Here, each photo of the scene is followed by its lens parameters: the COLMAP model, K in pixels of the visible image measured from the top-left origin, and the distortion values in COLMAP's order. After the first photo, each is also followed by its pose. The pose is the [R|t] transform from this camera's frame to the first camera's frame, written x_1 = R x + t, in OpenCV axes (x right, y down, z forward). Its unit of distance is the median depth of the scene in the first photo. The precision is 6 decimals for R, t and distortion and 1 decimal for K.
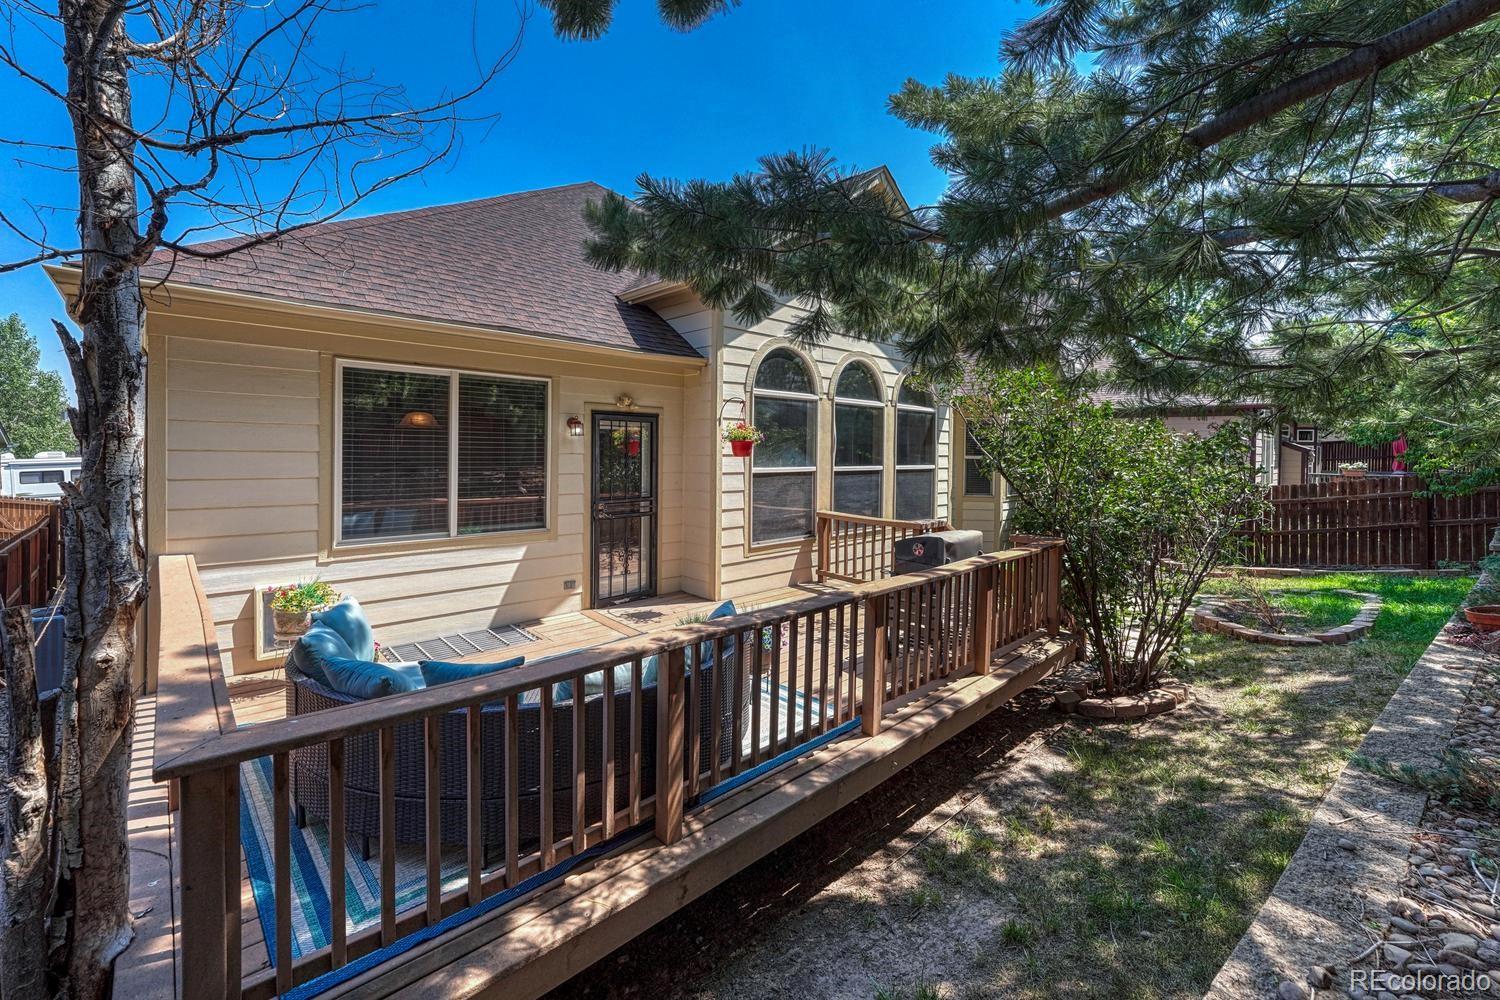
lens RADIAL K [[636.1, 0, 752.3], [0, 636.1, 450.8], [0, 0, 1]] dist [-0.000403, 0.000087]
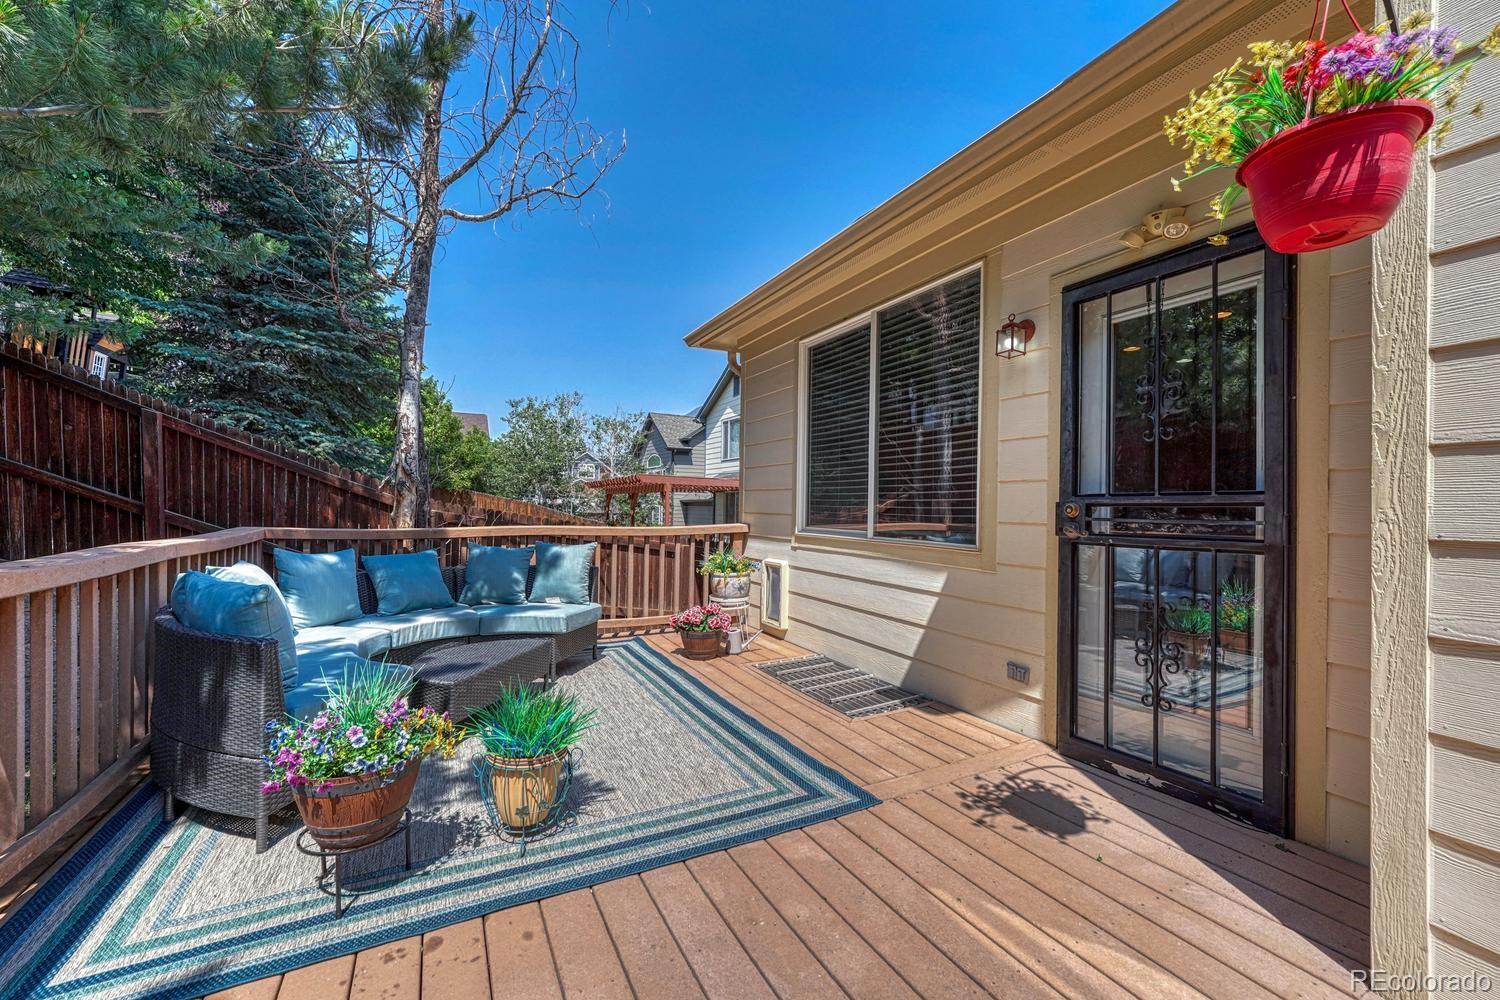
lens RADIAL K [[598.1, 0, 748.2], [0, 598.1, 507.6], [0, 0, 1]] dist [-0.000881, 0.000379]
pose [[-0.288054, -0.034727, -0.956984, 0.206245], [-0.043256, 0.998794, -0.023224, 0.110779], [0.956637, 0.034706, -0.289209, 0.962369]]
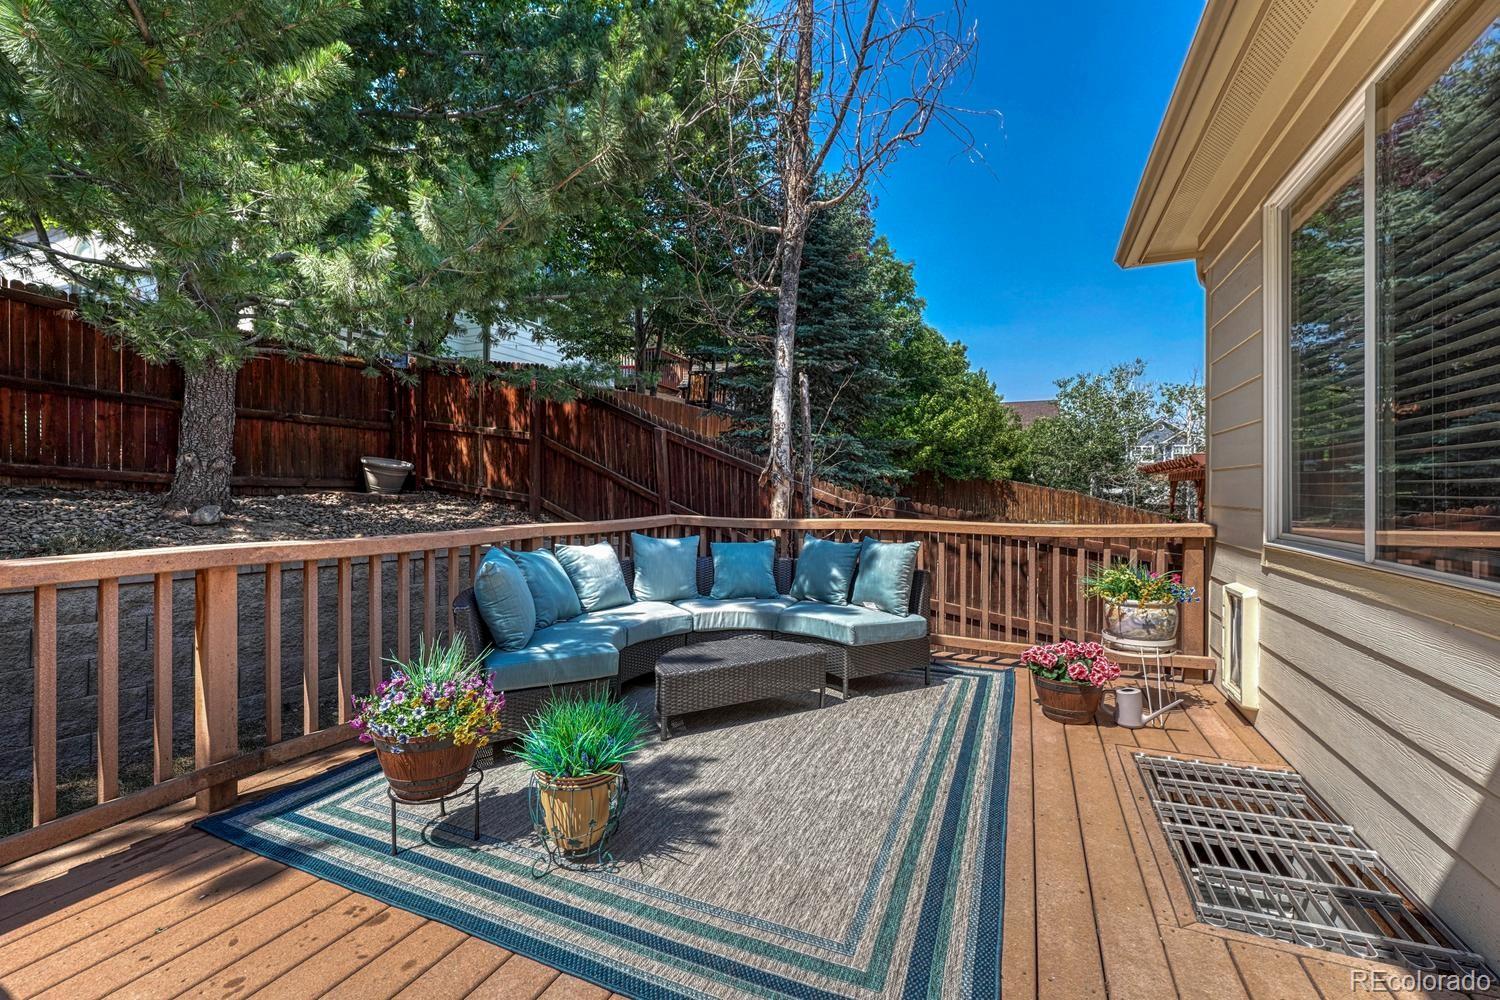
lens RADIAL K [[619.1, 0, 754.9], [0, 619.1, 490.2], [0, 0, 1]] dist [-0.002780, -0.000811]
pose [[-0.923355, -0.038149, -0.382046, -0.027508], [-0.043125, 0.999060, 0.004467, 0.099047], [0.381517, 0.020600, -0.924132, 1.069722]]
